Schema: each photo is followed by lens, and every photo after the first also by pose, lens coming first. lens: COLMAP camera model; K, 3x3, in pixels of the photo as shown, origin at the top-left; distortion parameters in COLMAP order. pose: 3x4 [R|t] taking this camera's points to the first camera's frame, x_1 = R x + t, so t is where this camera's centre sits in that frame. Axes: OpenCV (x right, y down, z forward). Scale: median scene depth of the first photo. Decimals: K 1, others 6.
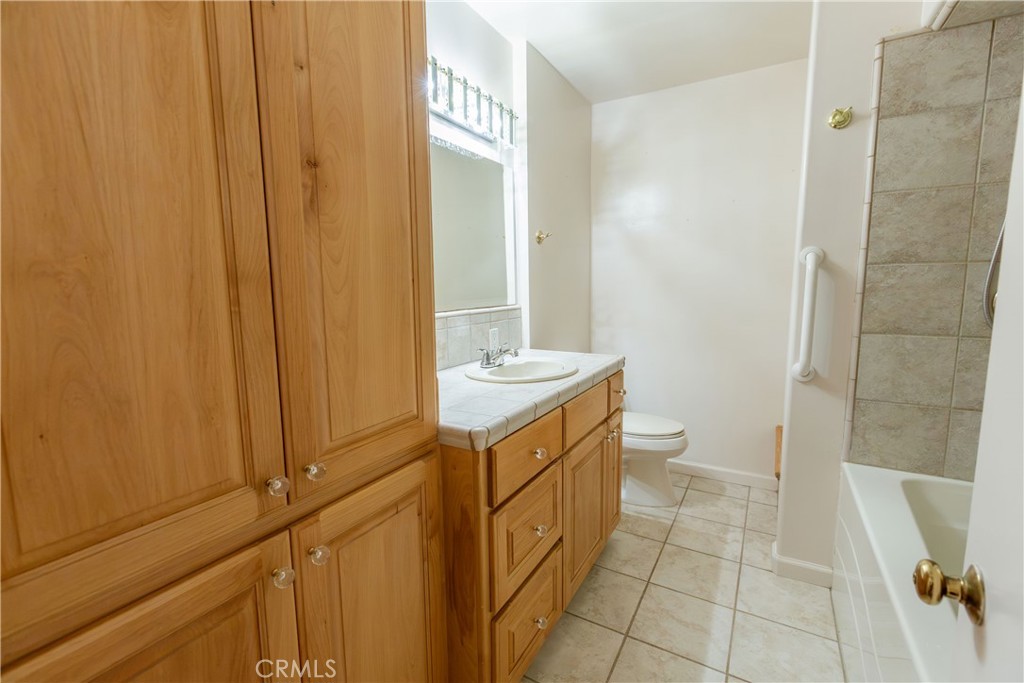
lens RADIAL K [[454.2, 0, 513.8], [0, 454.2, 338.3], [0, 0, 1]] dist [0.001342, 0.000343]
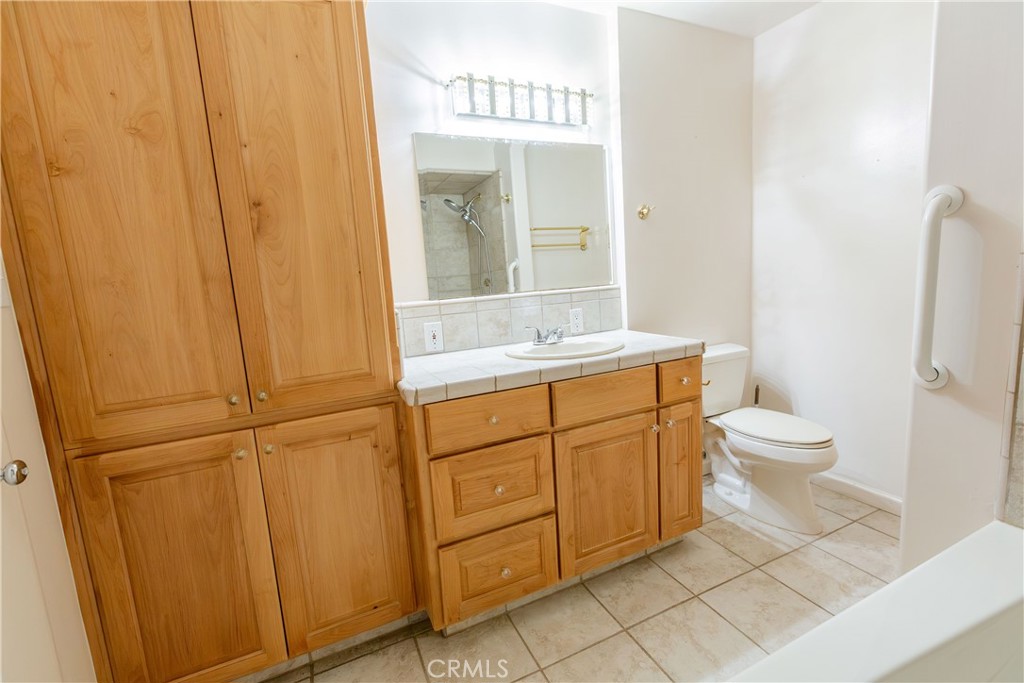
lens RADIAL K [[454.2, 0, 513.8], [0, 454.2, 338.3], [0, 0, 1]] dist [0.001342, 0.000343]
pose [[0.811933, 0.041017, -0.582308, 0.570864], [-0.015998, 0.998717, 0.048042, -0.002499], [0.583531, -0.029691, 0.811548, 0.100324]]
